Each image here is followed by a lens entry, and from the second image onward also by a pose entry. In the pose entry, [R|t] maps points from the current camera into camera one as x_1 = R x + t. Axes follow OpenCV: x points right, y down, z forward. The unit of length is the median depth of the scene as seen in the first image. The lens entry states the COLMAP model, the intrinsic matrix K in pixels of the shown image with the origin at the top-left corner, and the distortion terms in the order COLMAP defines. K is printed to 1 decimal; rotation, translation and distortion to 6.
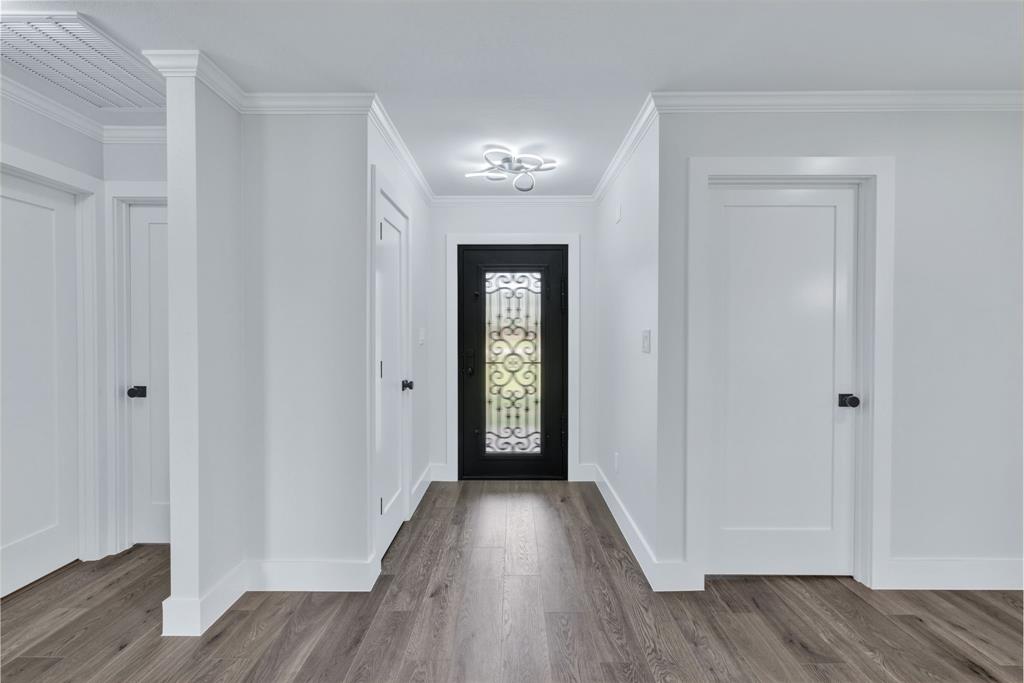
lens RADIAL K [[443.4, 0, 513.8], [0, 443.4, 338.7], [0, 0, 1]] dist [0.002525, 0.000416]
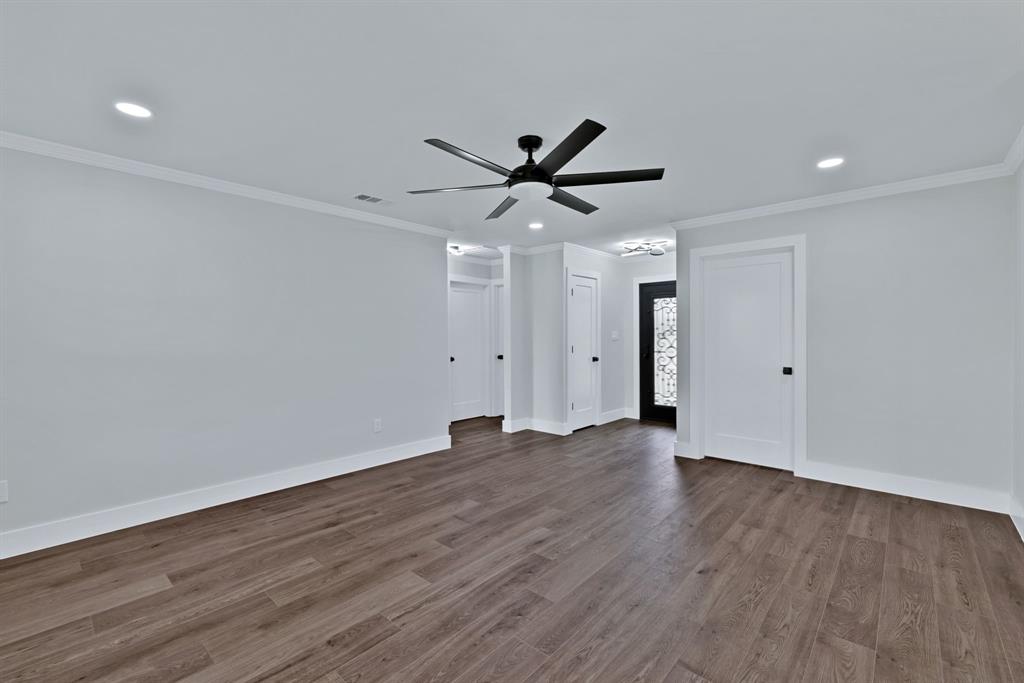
lens RADIAL K [[443.4, 0, 513.8], [0, 443.4, 338.7], [0, 0, 1]] dist [0.002525, 0.000416]
pose [[0.748558, 0.001965, -0.663066, 0.659965], [-0.005185, 0.999982, -0.002890, 0.012207], [0.663049, 0.005602, 0.748555, -0.631660]]
